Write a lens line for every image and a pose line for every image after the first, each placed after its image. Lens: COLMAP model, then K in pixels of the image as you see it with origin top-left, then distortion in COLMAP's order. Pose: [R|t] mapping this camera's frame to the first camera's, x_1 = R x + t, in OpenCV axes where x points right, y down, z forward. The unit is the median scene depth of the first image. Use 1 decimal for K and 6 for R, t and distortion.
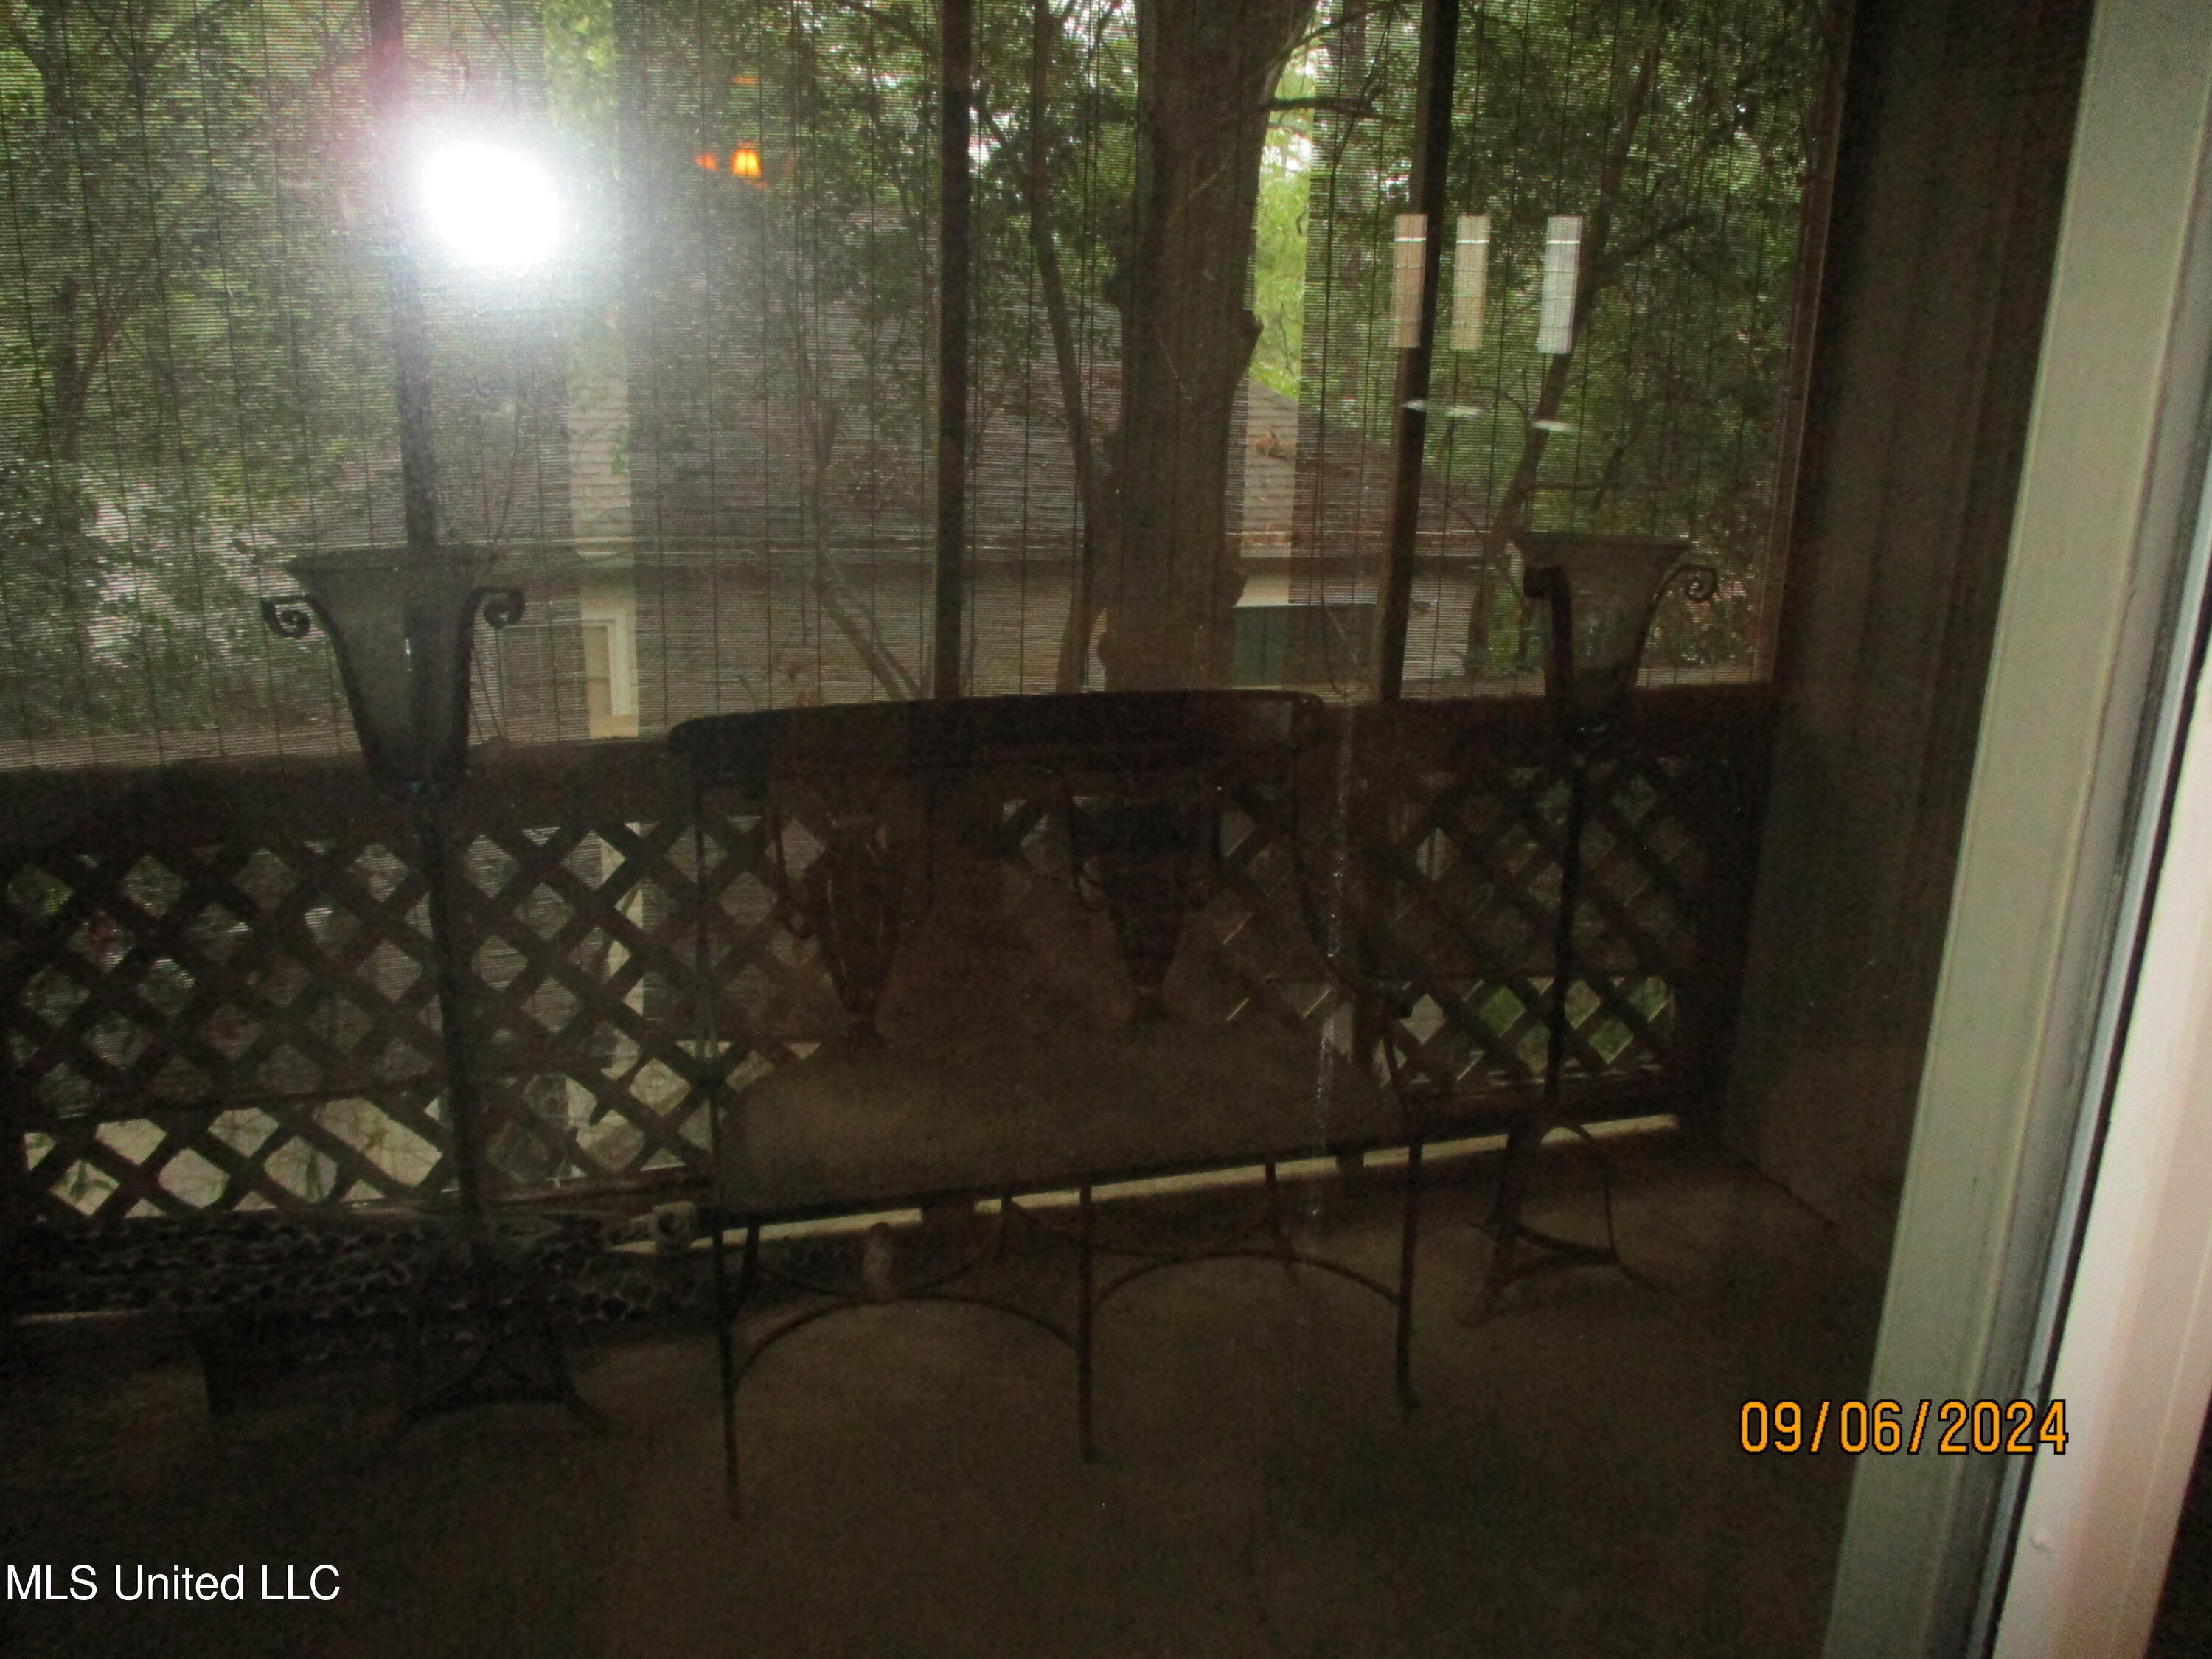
lens RADIAL K [[1825.3, 0, 1106.0], [0, 1825.3, 829.5], [0, 0, 1]] dist [-0.038645, 0.002855]
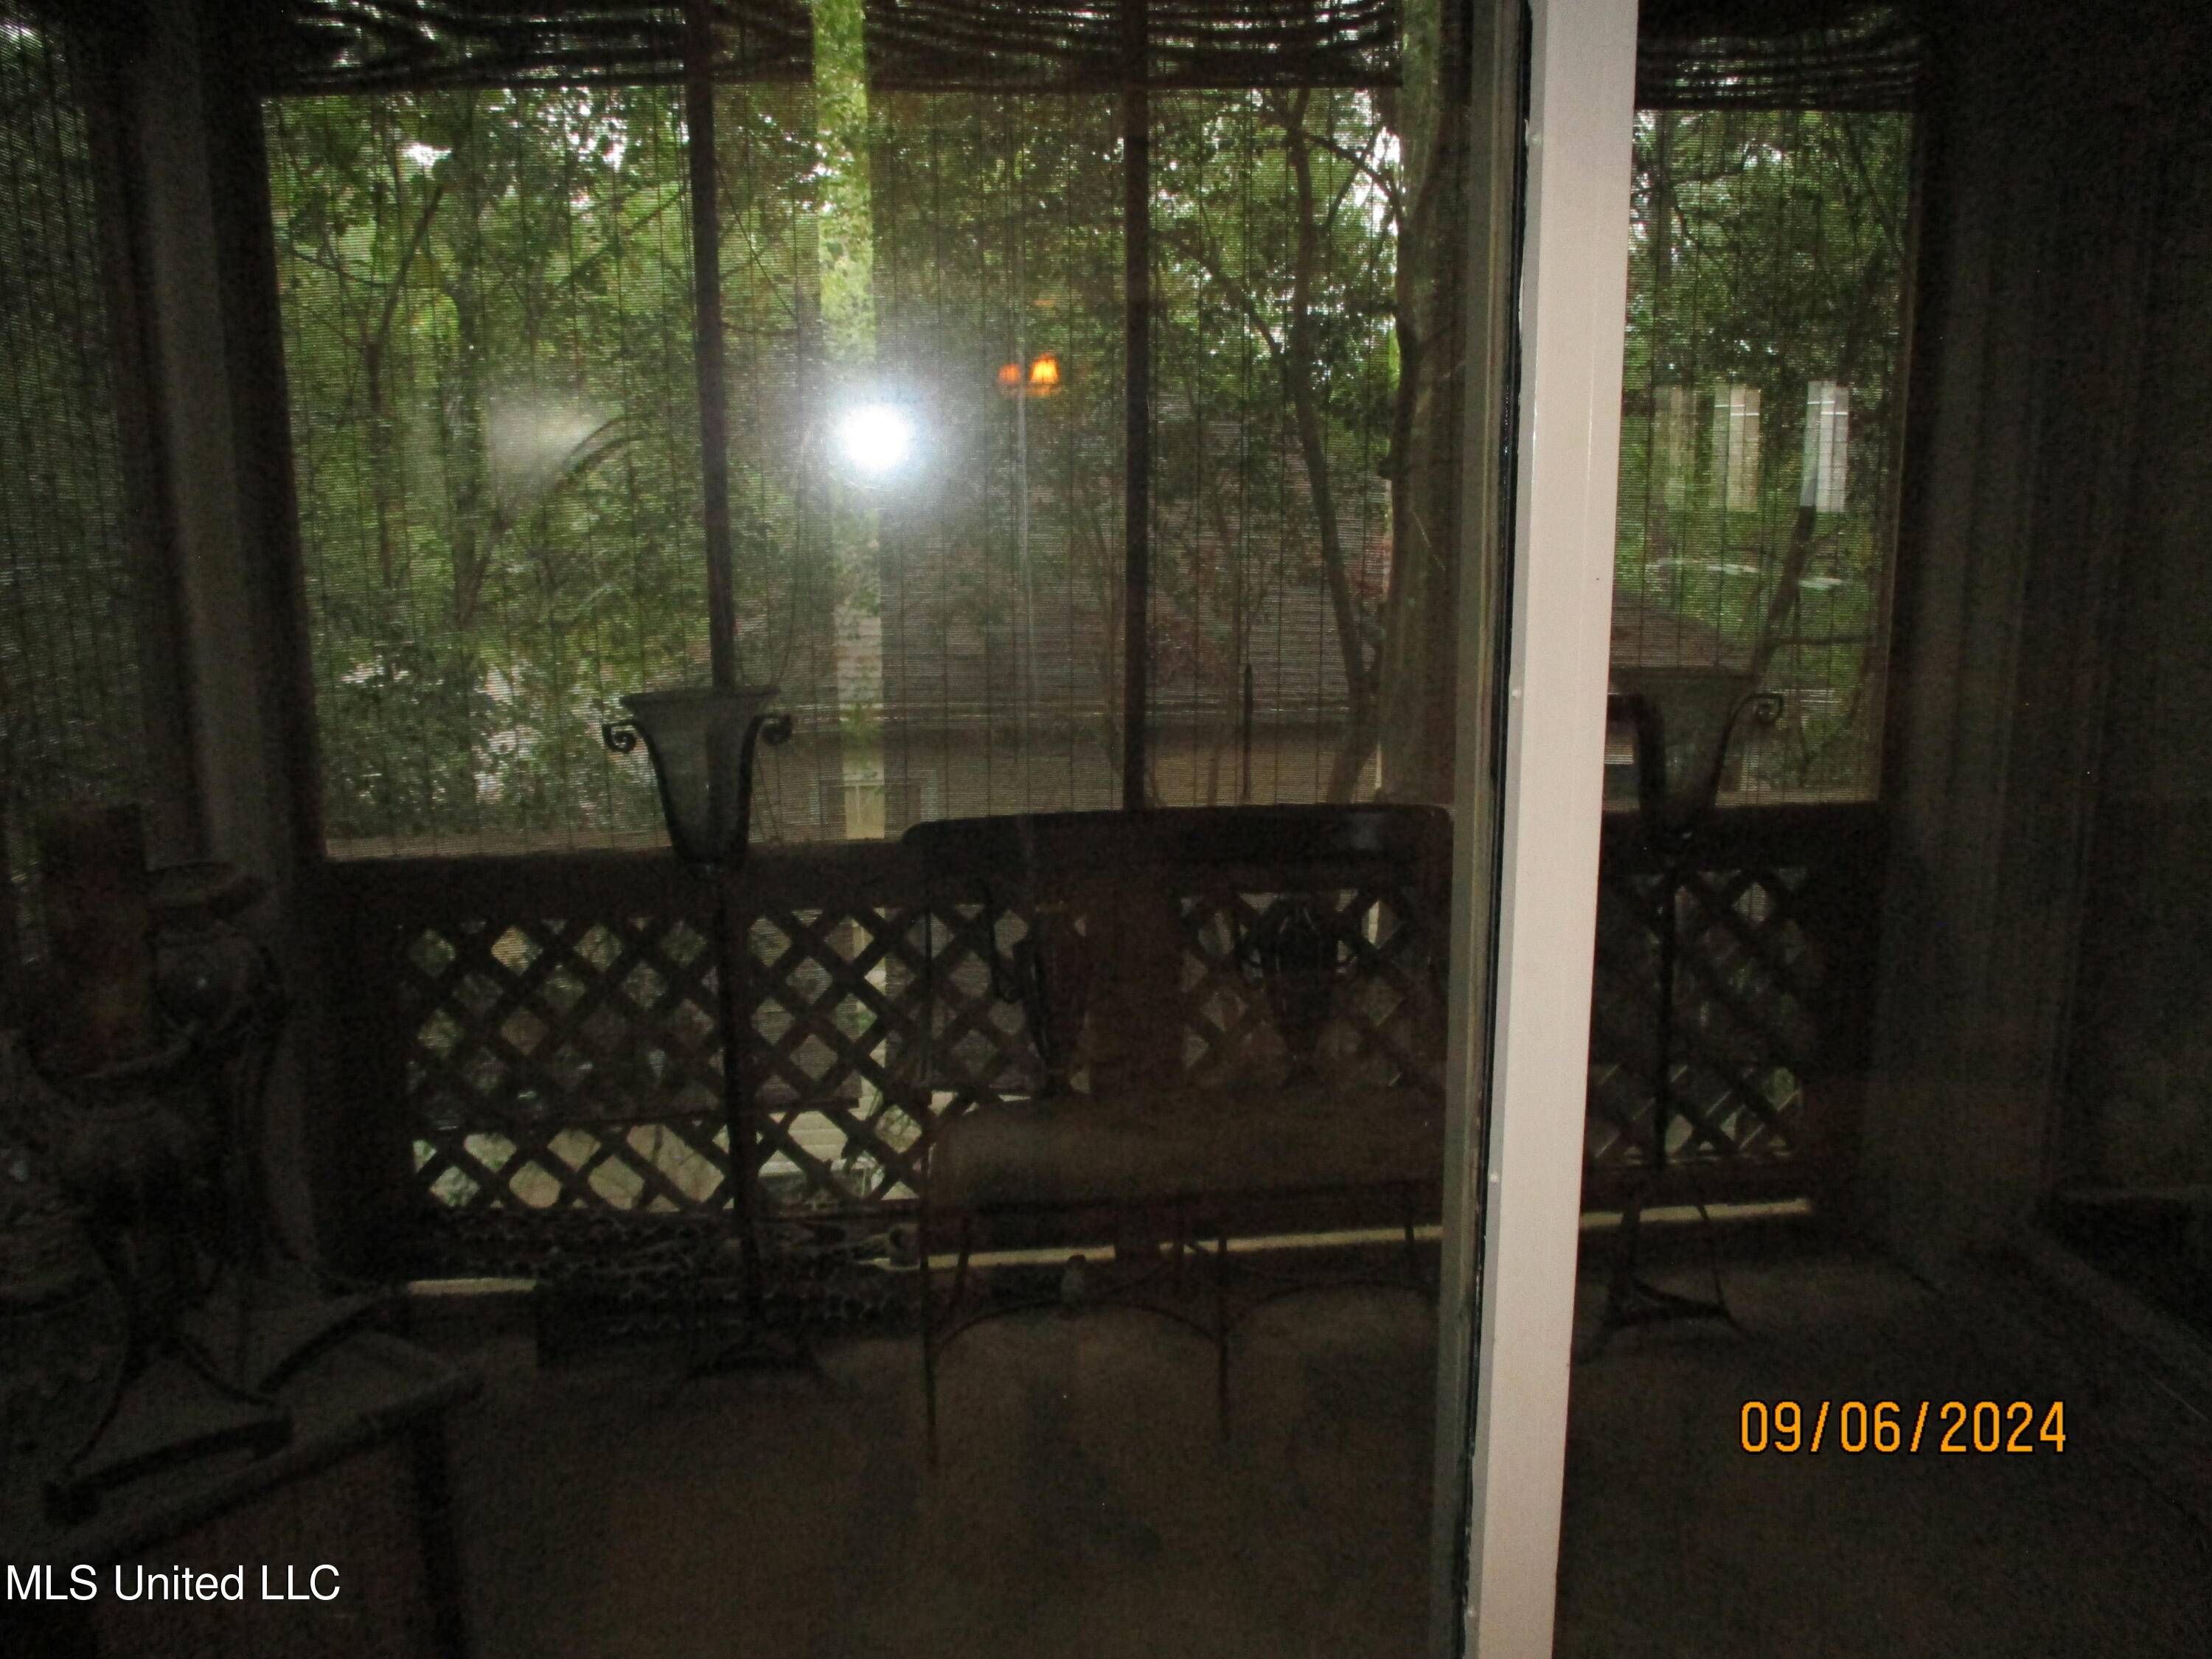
lens RADIAL K [[1825.3, 0, 1106.0], [0, 1825.3, 829.5], [0, 0, 1]] dist [-0.038645, 0.002855]
pose [[0.984519, 0.001179, -0.175273, 0.109037], [-0.017292, 0.995752, -0.090434, 0.051786], [0.174422, 0.092065, 0.980358, -0.196418]]
